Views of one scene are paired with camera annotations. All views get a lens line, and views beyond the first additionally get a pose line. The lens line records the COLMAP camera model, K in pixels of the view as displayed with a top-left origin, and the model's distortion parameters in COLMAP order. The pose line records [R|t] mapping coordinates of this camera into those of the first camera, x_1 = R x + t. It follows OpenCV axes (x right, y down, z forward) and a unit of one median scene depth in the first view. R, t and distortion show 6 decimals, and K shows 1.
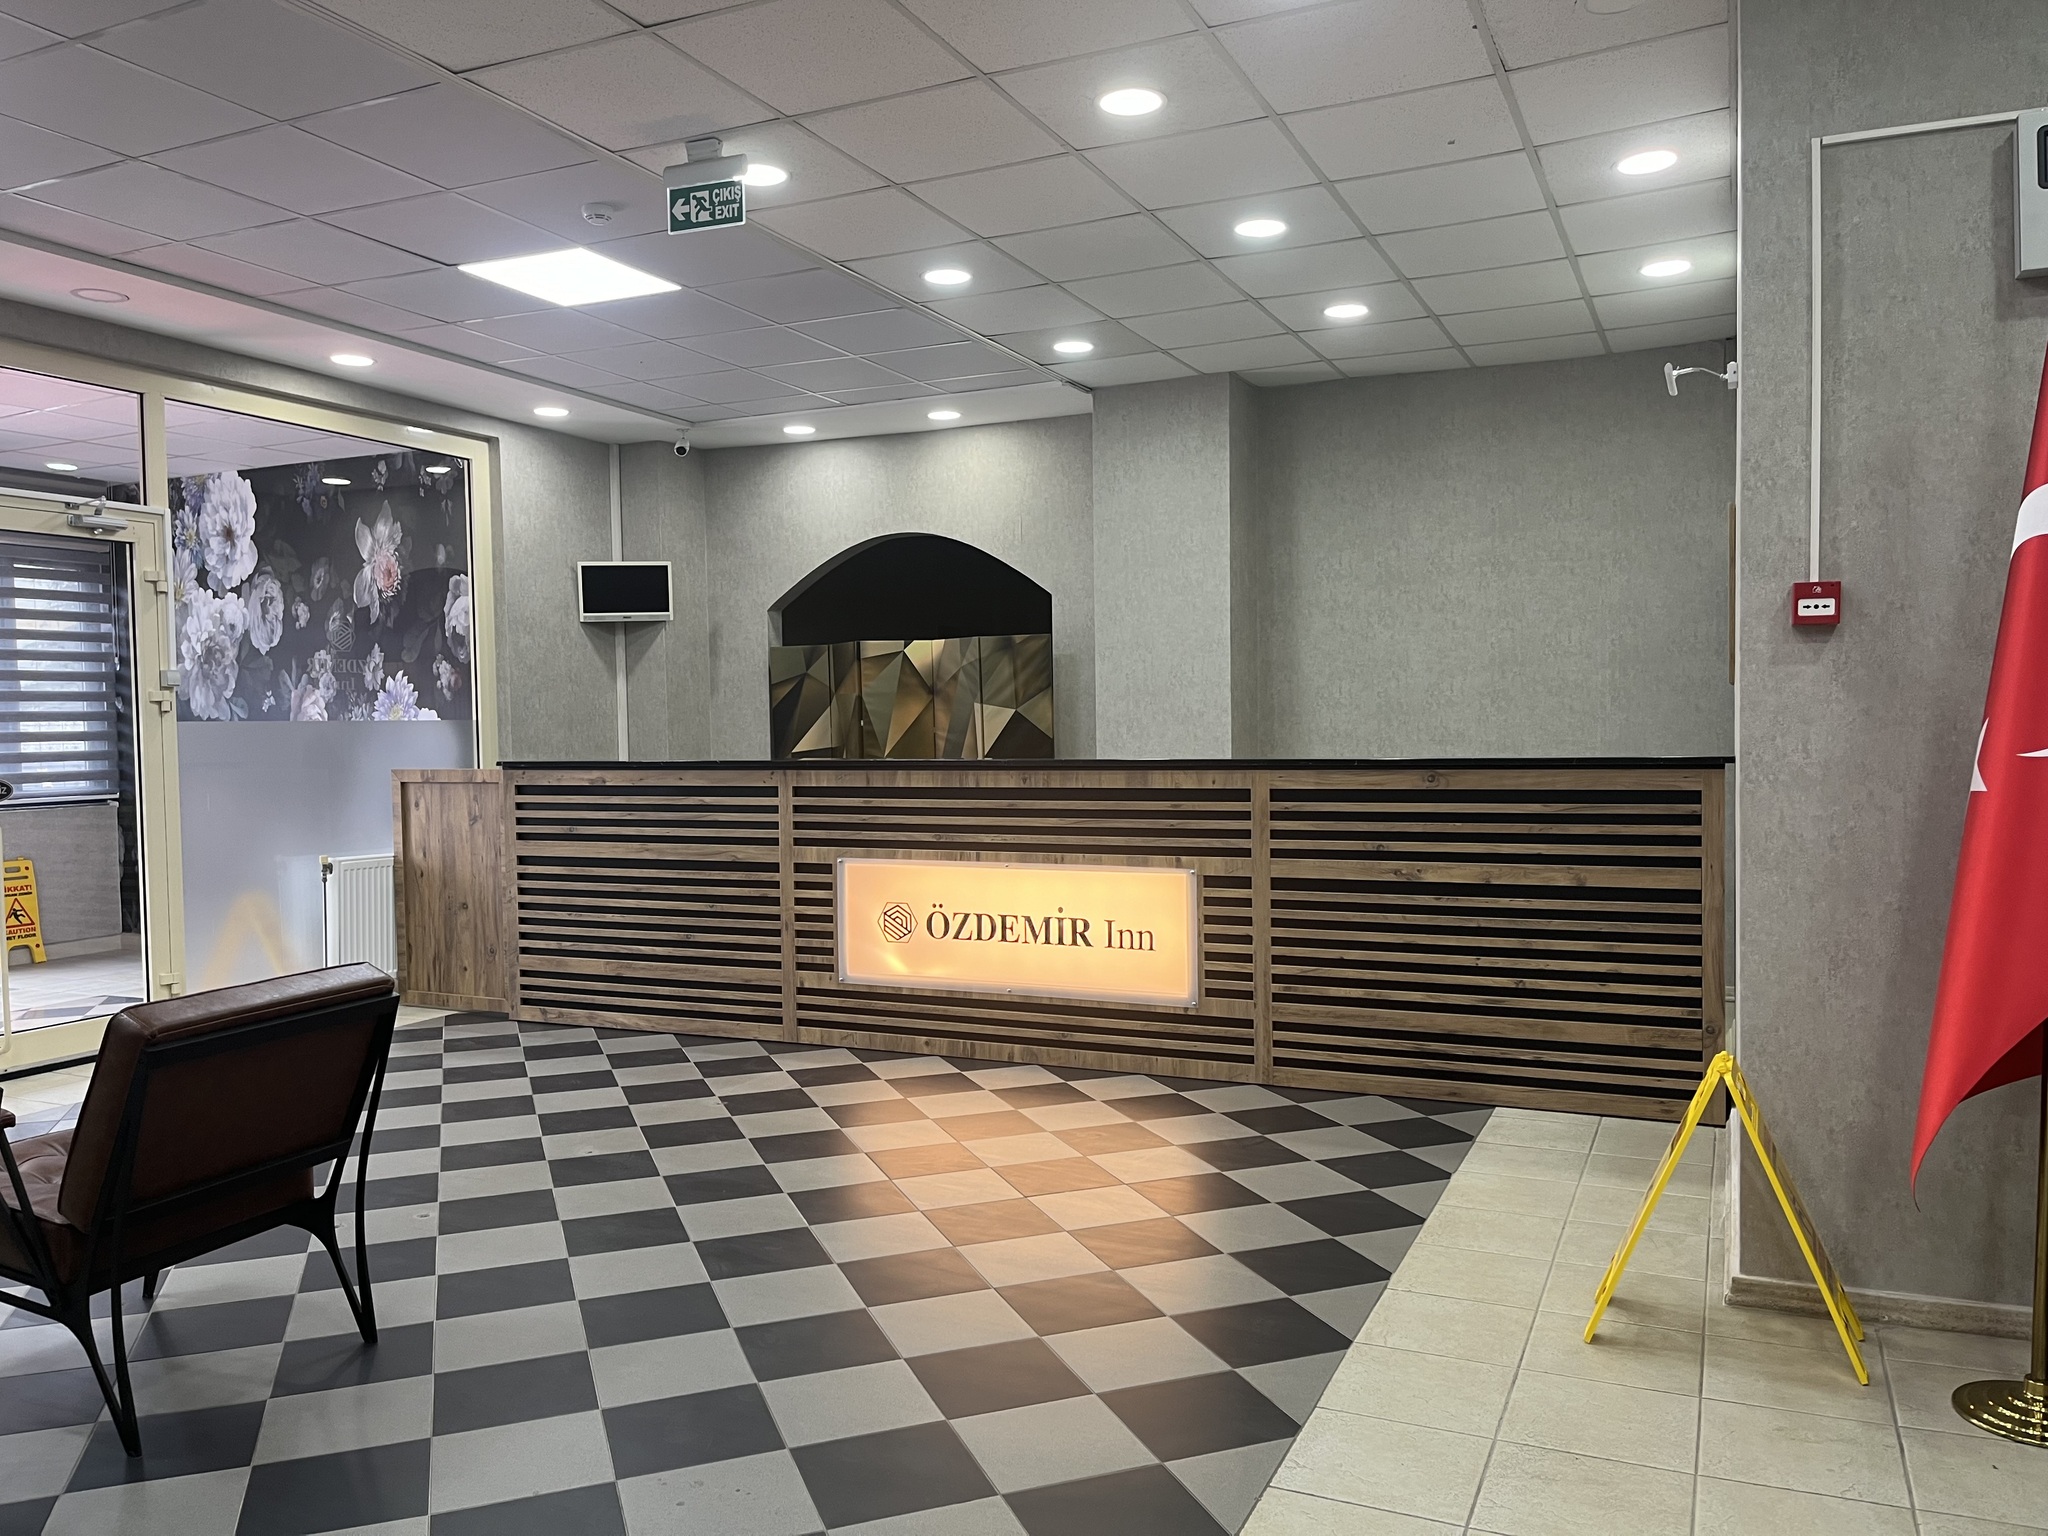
lens RADIAL K [[1561.8, 0, 1025.2], [0, 1561.8, 796.2], [0, 0, 1]] dist [0.095942, -0.006396]
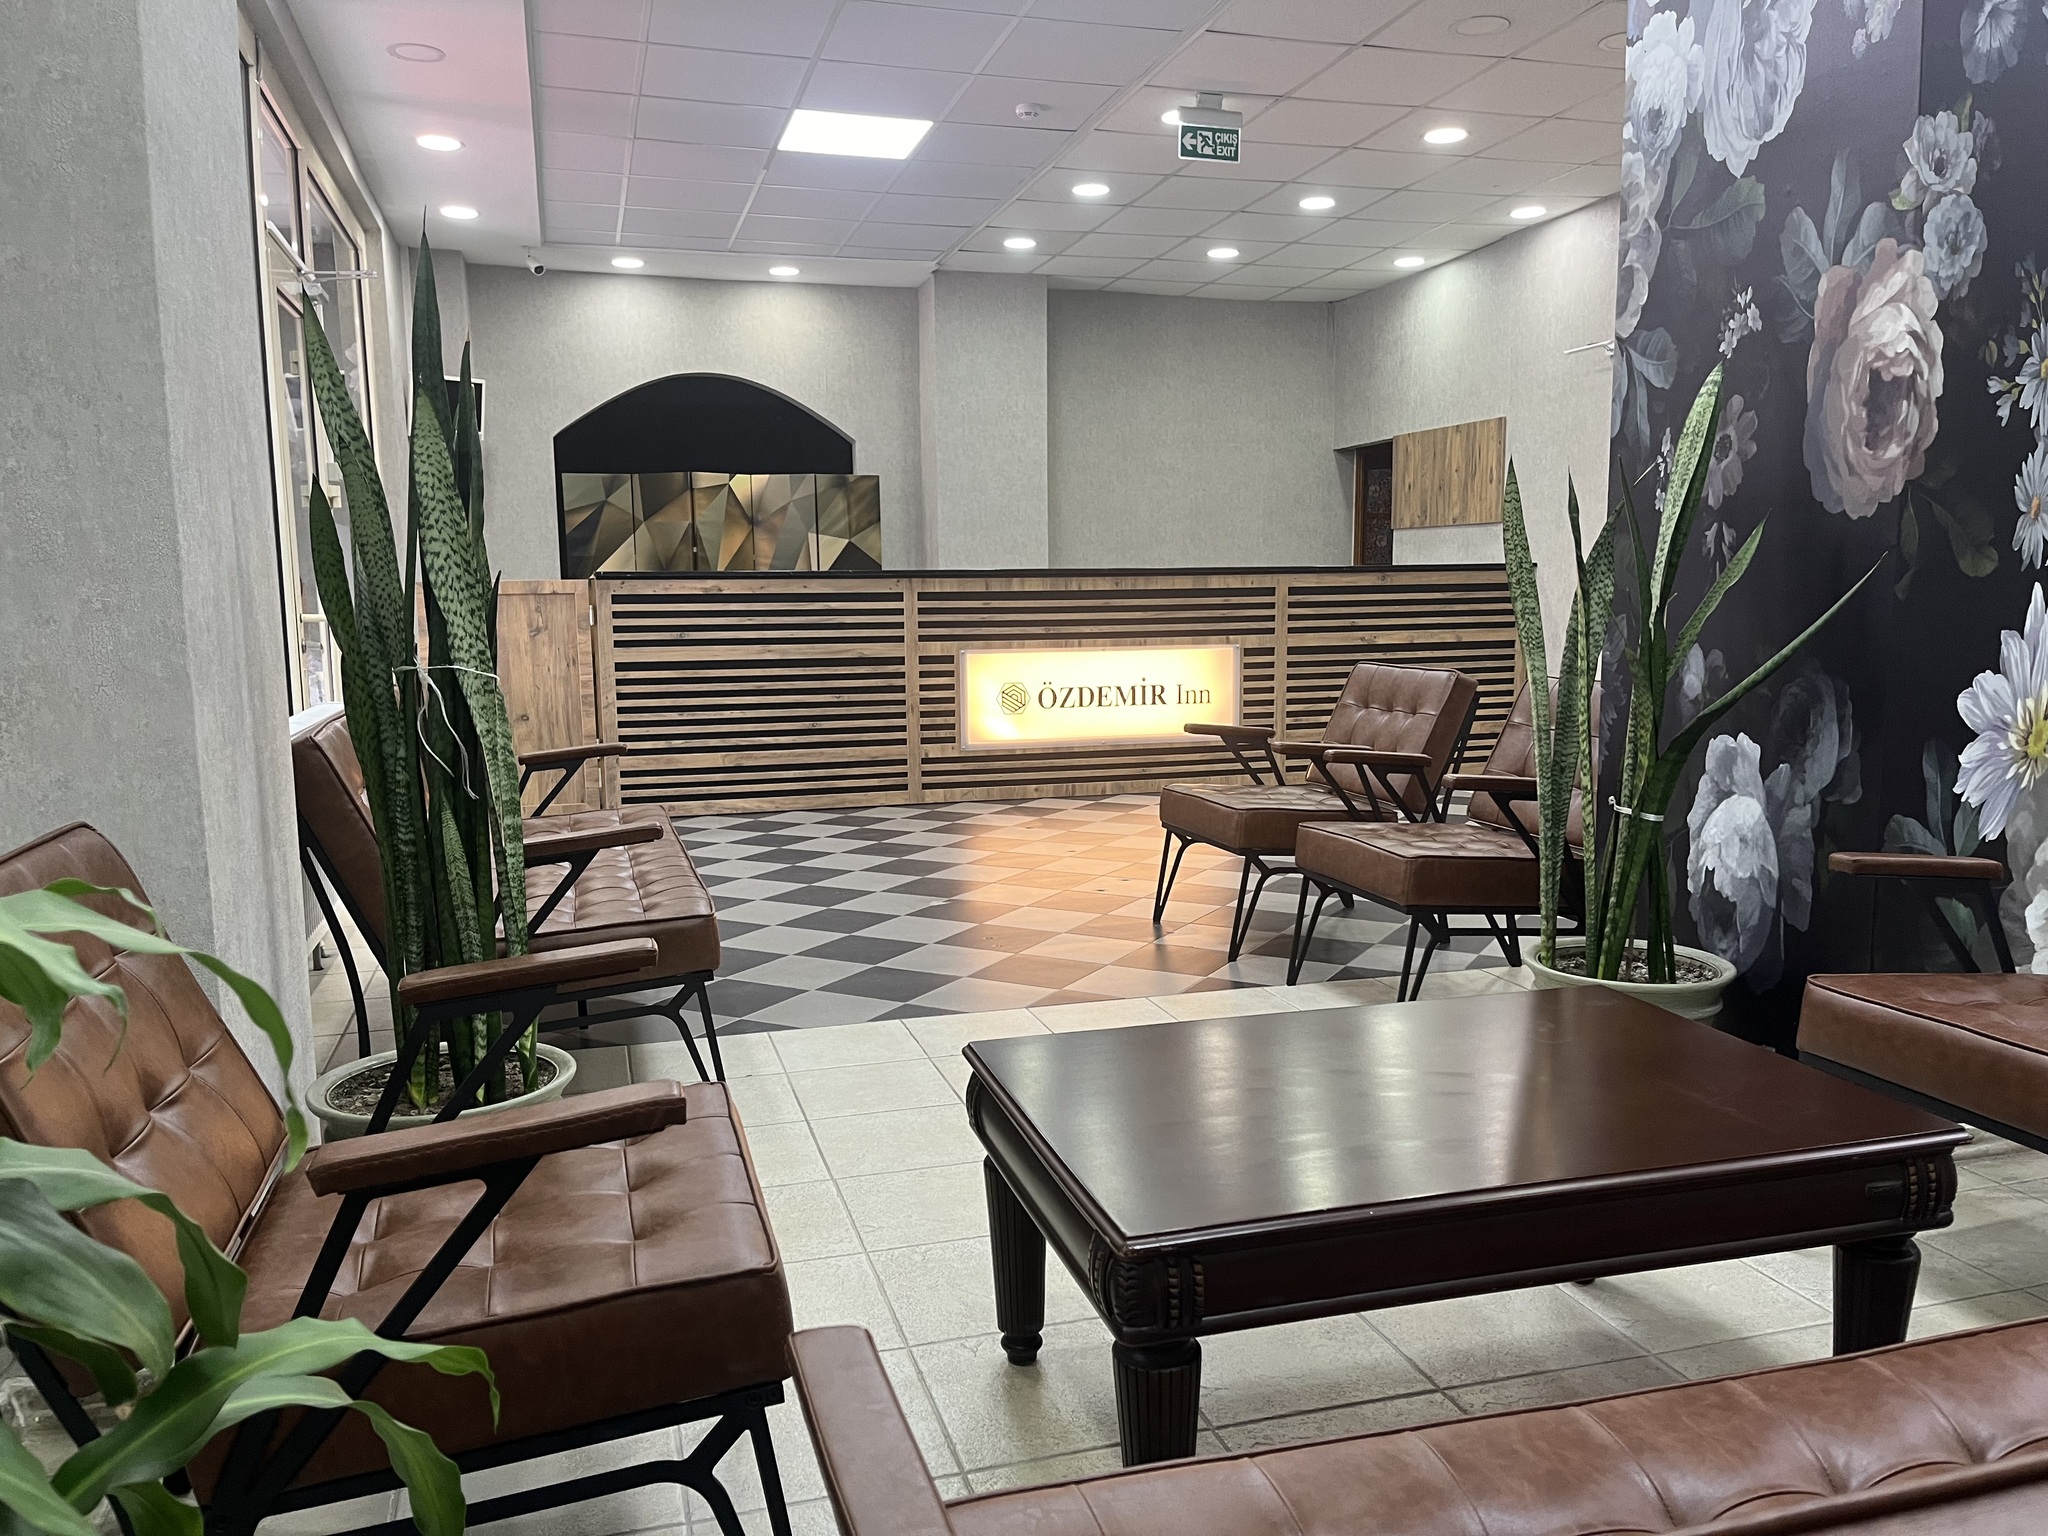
lens RADIAL K [[1561.8, 0, 1025.2], [0, 1561.8, 796.2], [0, 0, 1]] dist [0.095942, -0.006396]
pose [[0.750229, -0.083039, 0.655943, -0.888301], [0.032076, 0.995485, 0.089337, 0.045049], [-0.660399, -0.045983, 0.749505, 0.031530]]
